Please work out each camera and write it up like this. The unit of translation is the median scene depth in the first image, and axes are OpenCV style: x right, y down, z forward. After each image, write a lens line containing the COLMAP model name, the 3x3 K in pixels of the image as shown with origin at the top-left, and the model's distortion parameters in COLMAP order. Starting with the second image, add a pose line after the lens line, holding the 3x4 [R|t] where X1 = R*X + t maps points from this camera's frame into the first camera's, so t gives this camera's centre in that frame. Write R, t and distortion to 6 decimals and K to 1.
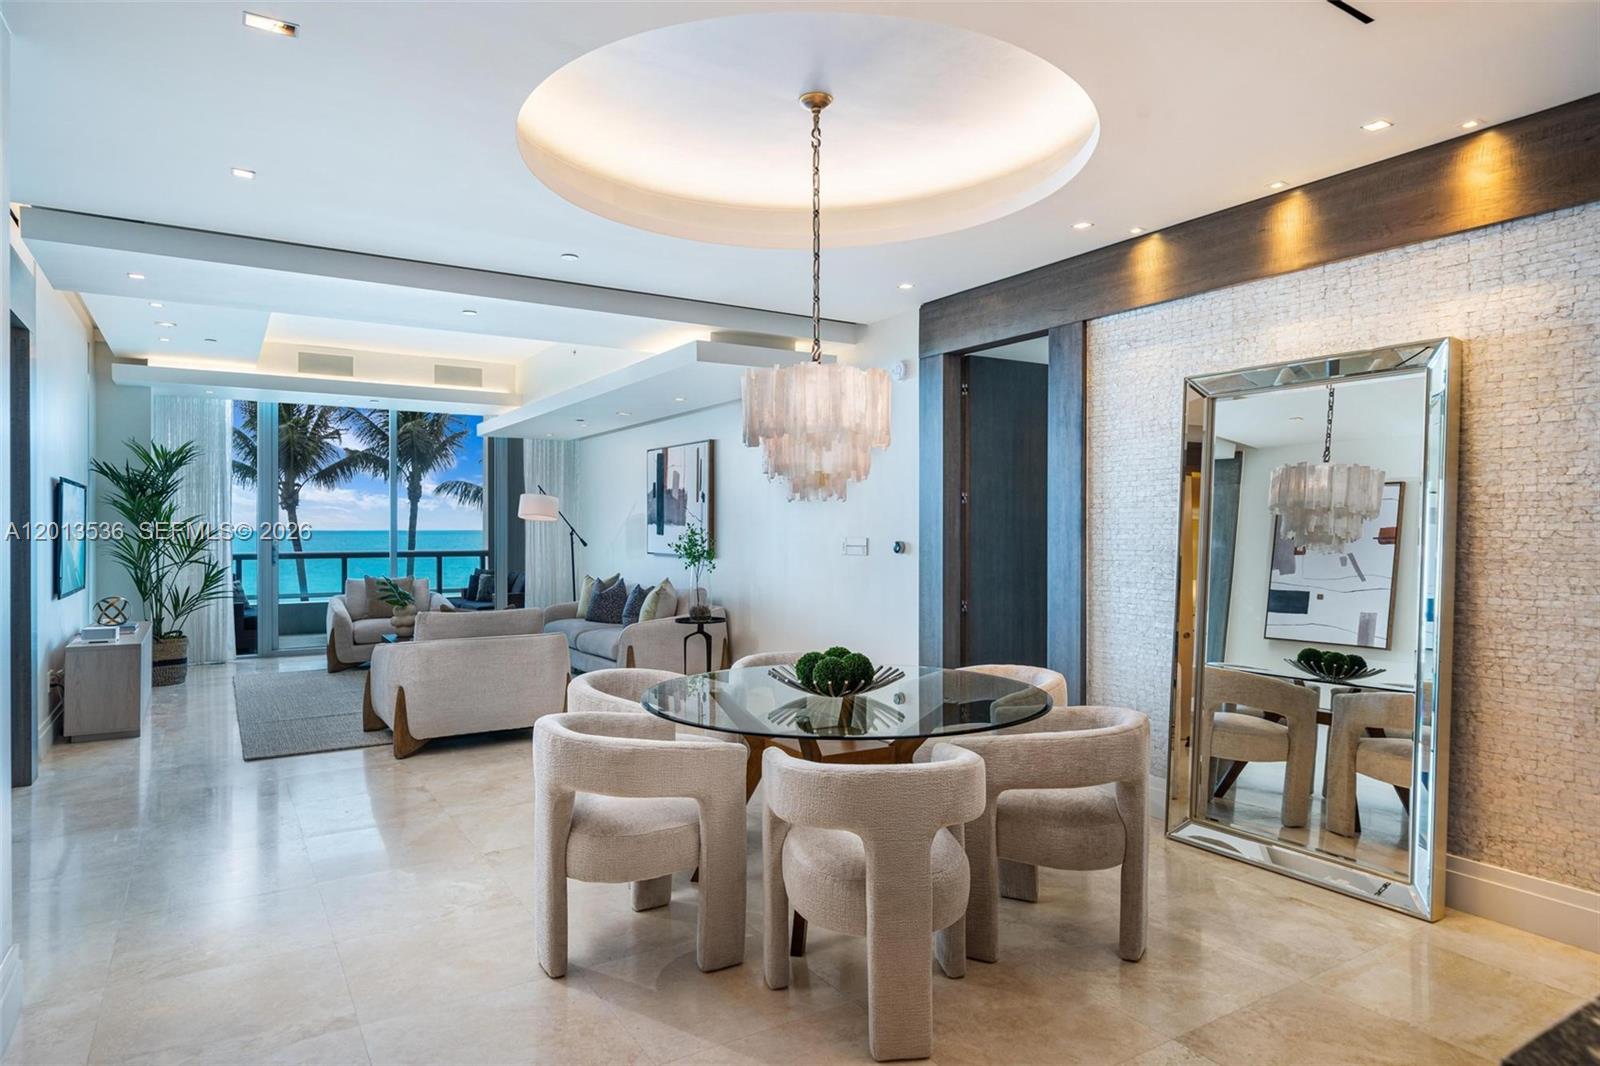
lens RADIAL K [[933.4, 0, 801.3], [0, 933.4, 528.5], [0, 0, 1]] dist [-0.001772, -0.000620]
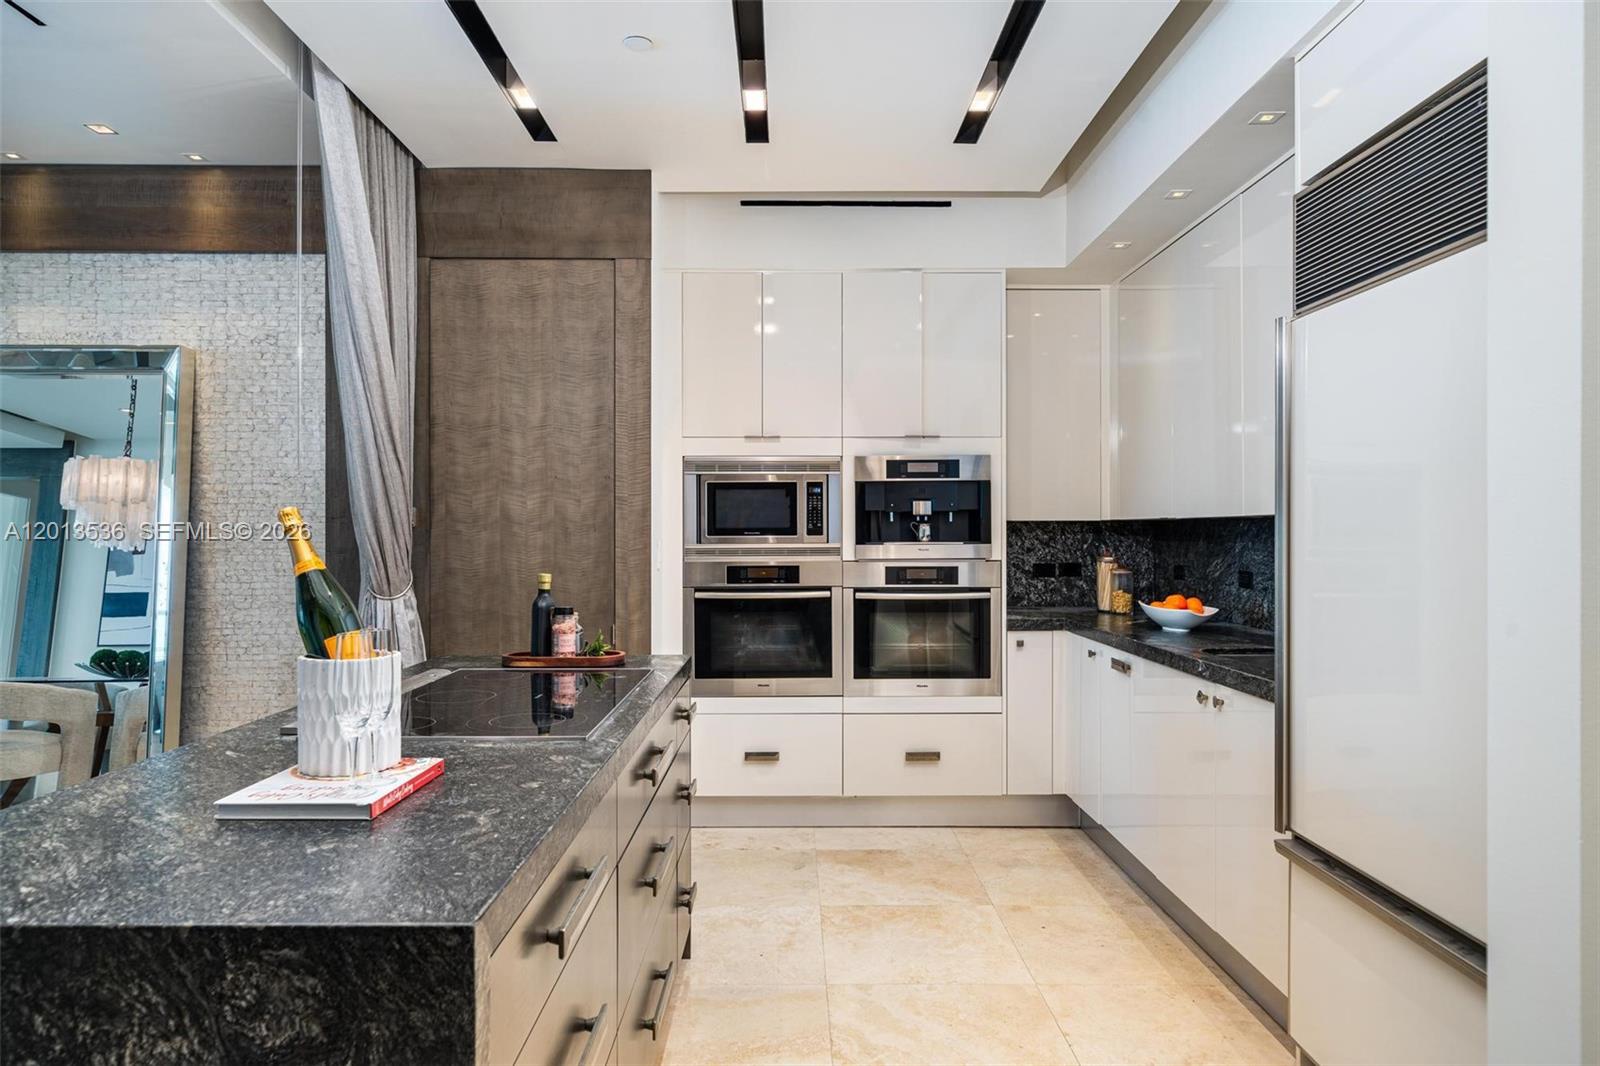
lens RADIAL K [[980.1, 0, 799.1], [0, 980.1, 529.0], [0, 0, 1]] dist [0.002801, -0.000734]
pose [[0.524795, 0.000111, 0.851229, 0.093683], [0.001286, 0.999999, -0.000923, 0.010326], [-0.851228, 0.001579, 0.524794, -0.208360]]
